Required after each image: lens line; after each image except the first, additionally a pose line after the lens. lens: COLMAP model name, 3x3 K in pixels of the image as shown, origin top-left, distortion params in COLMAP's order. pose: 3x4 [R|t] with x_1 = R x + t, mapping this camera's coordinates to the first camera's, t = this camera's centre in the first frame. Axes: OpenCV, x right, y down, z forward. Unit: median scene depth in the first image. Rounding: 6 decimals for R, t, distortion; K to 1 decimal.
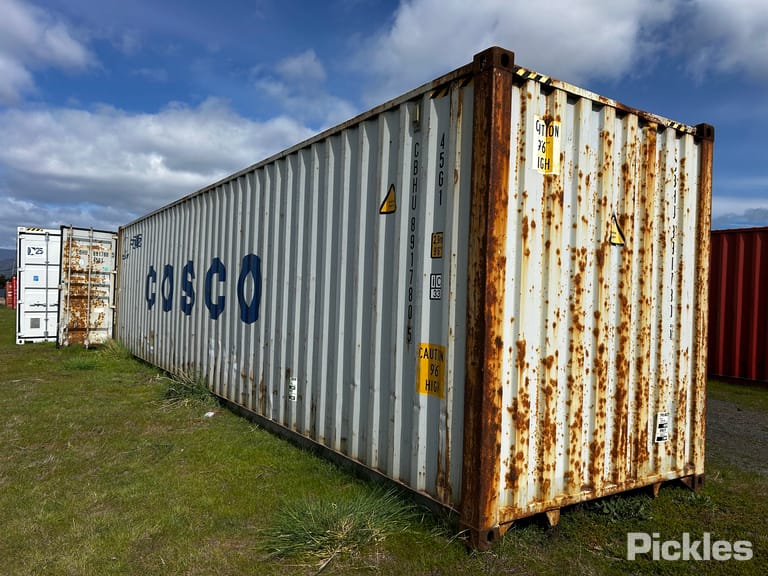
lens RADIAL K [[582.5, 0, 391.0], [0, 582.5, 291.6], [0, 0, 1]] dist [0.046660, -0.067579]
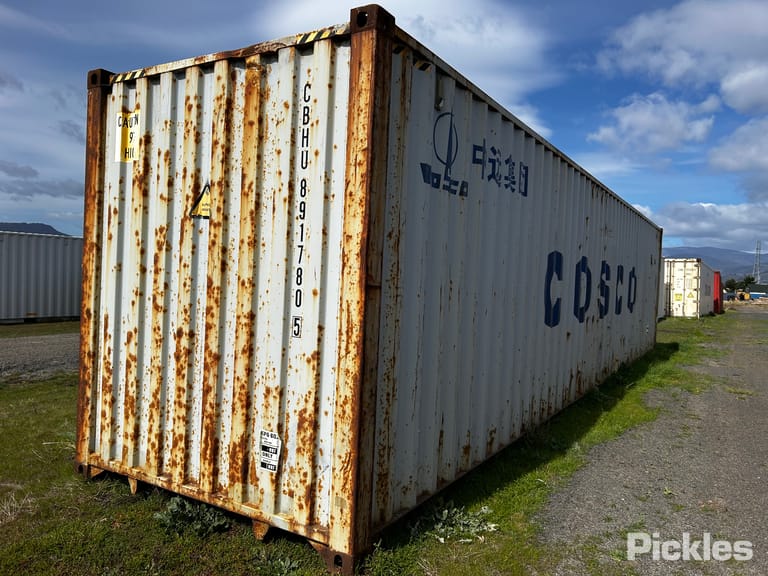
lens RADIAL K [[582.5, 0, 416.3], [0, 582.5, 287.3], [0, 0, 1]] dist [0.046660, -0.067579]
pose [[0.433219, 0.003435, -0.901282, 1.413297], [-0.015988, 0.999865, -0.003875, 0.024041], [0.901147, 0.016089, 0.433216, 0.973011]]
